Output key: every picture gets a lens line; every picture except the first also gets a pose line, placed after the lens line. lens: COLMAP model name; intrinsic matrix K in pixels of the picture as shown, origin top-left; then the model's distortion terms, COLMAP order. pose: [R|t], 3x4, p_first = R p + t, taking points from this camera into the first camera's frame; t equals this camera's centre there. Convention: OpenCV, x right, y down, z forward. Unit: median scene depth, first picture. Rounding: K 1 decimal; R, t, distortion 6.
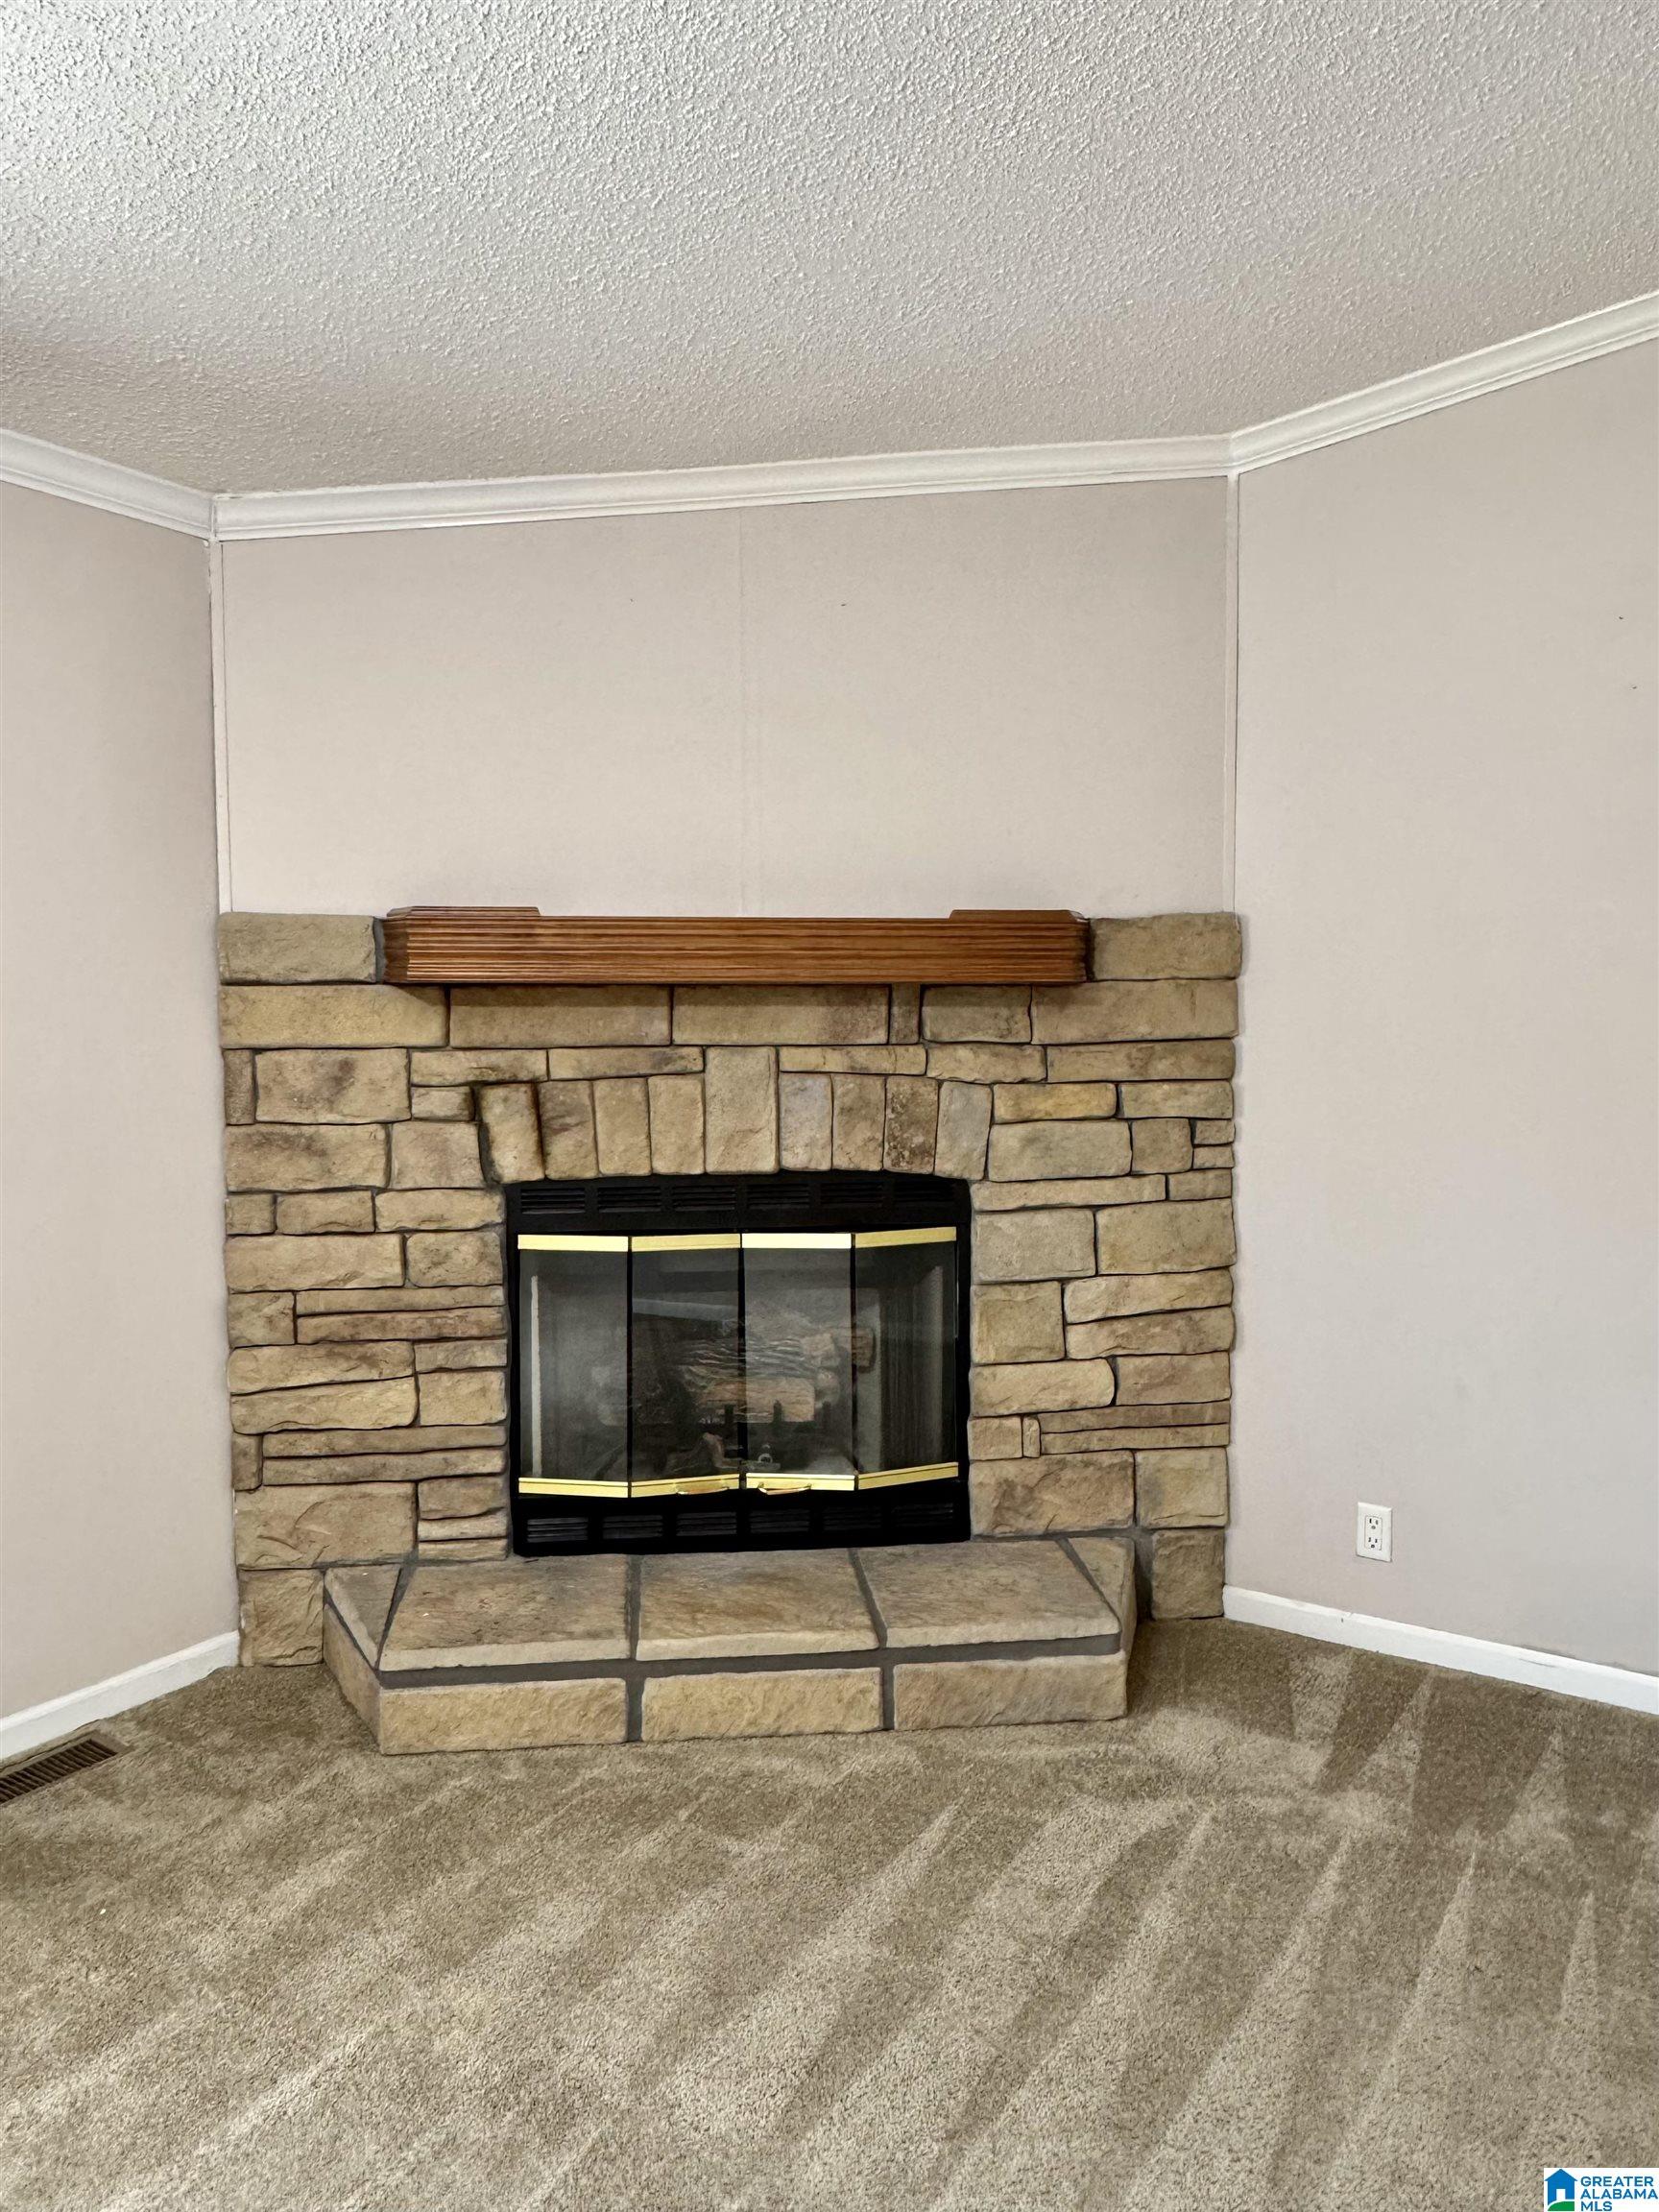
lens RADIAL K [[1514.8, 0, 819.5], [0, 1514.8, 1104.3], [0, 0, 1]] dist [-0.007574, -0.000027]
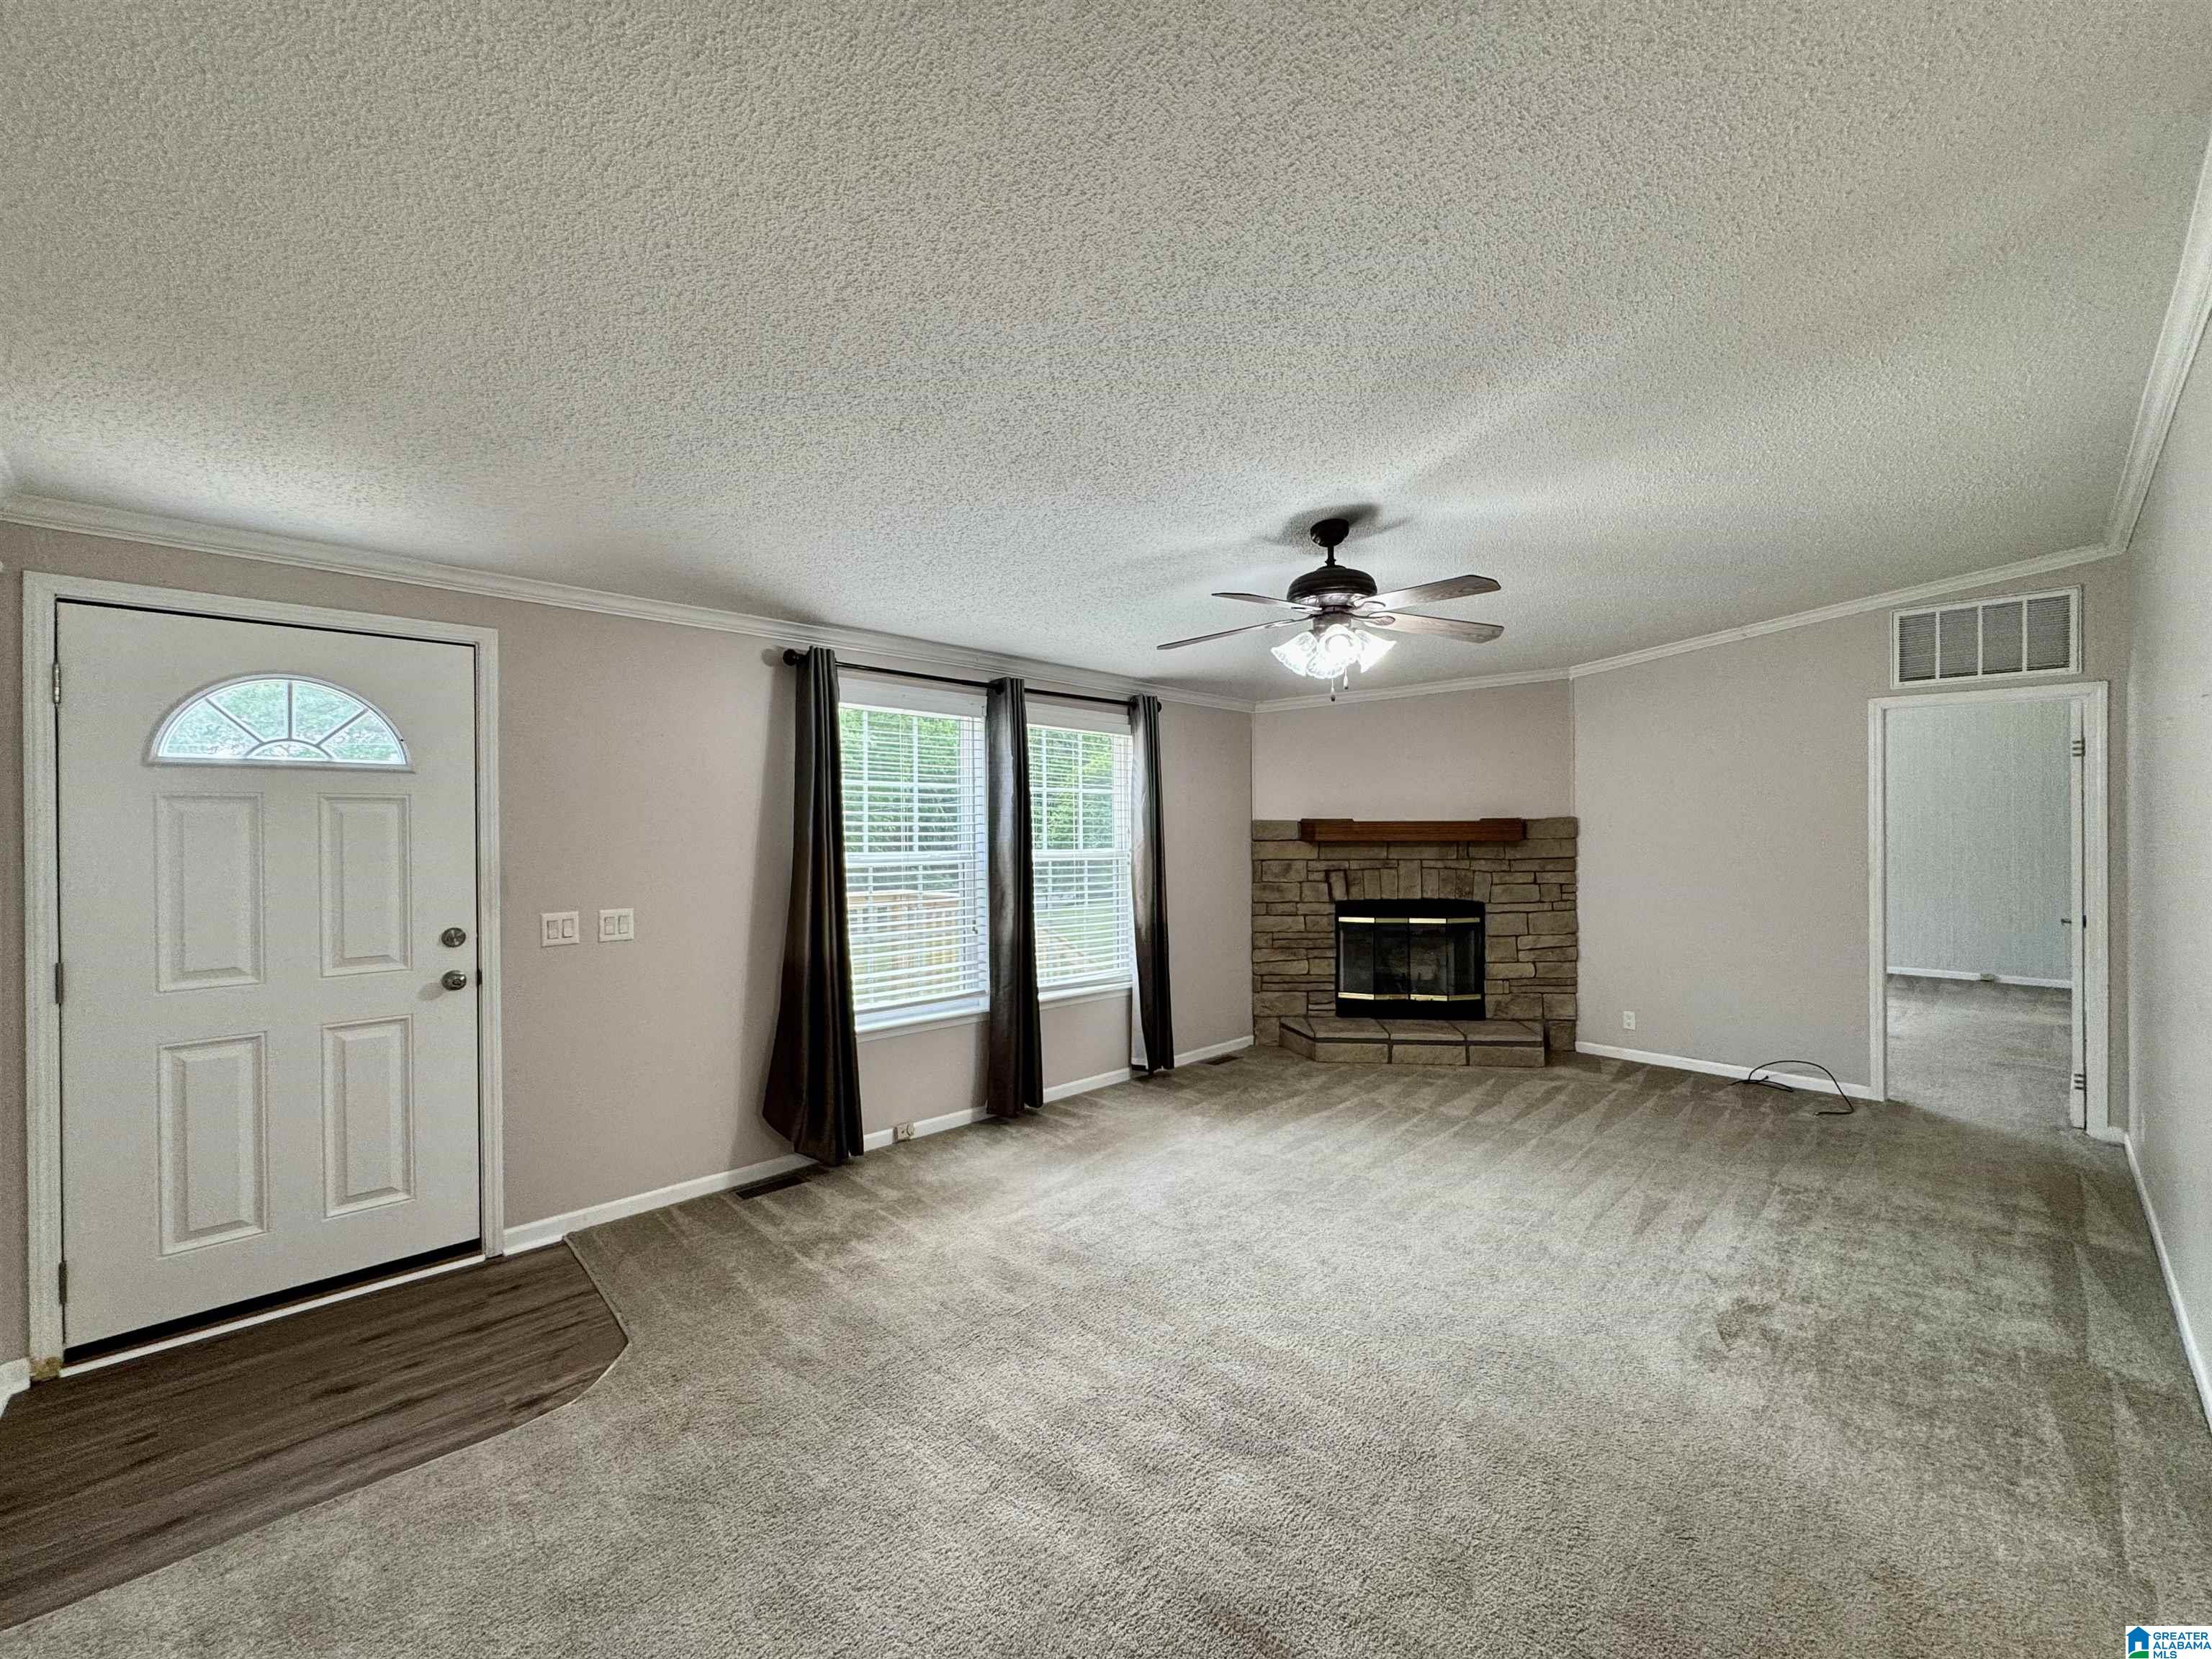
lens RADIAL K [[883.7, 0, 1103.0], [0, 883.7, 829.5], [0, 0, 1]] dist [-0.002148, 0.000292]
pose [[0.978085, -0.002086, -0.208197, -0.299003], [-0.011314, 0.997940, -0.063154, 0.023602], [0.207900, 0.064125, 0.976046, -0.979510]]
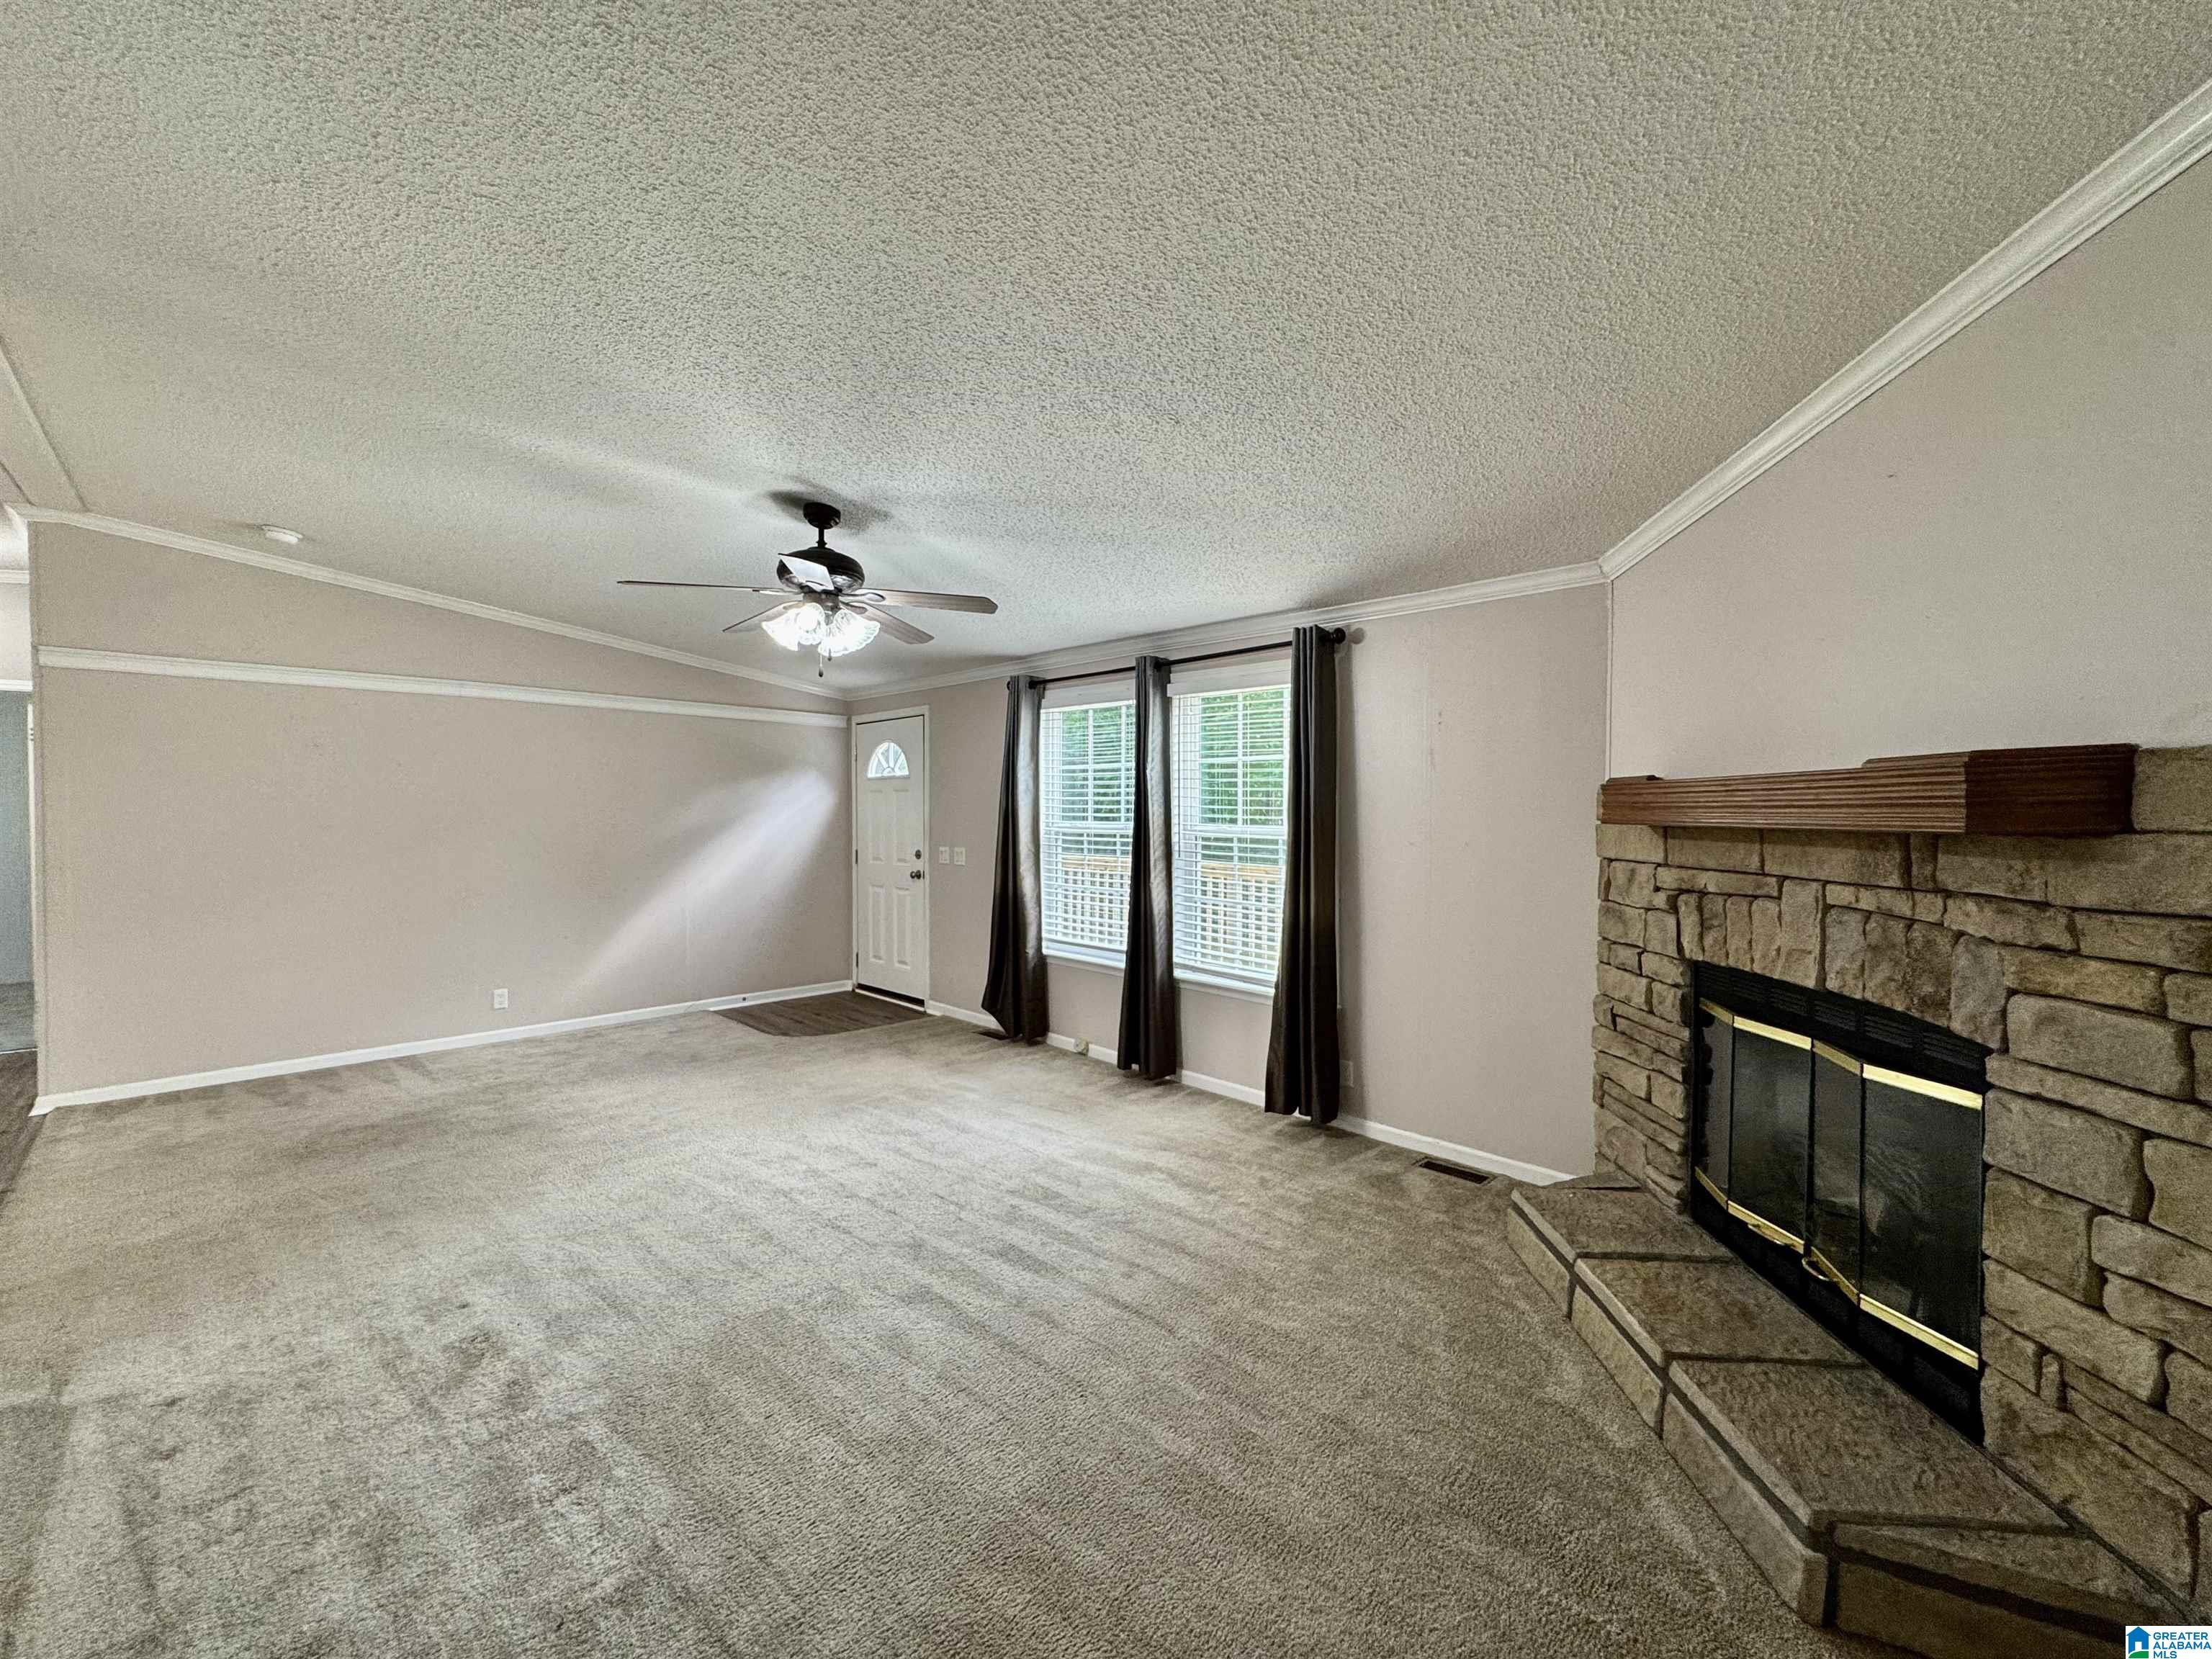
lens RADIAL K [[883.7, 0, 1109.9], [0, 883.7, 830.4], [0, 0, 1]] dist [-0.002148, 0.000292]
pose [[-0.175603, 0.022656, -0.984200, 0.726286], [-0.064378, 0.997331, 0.034445, -0.065604], [0.982354, 0.069410, -0.173676, 0.579104]]
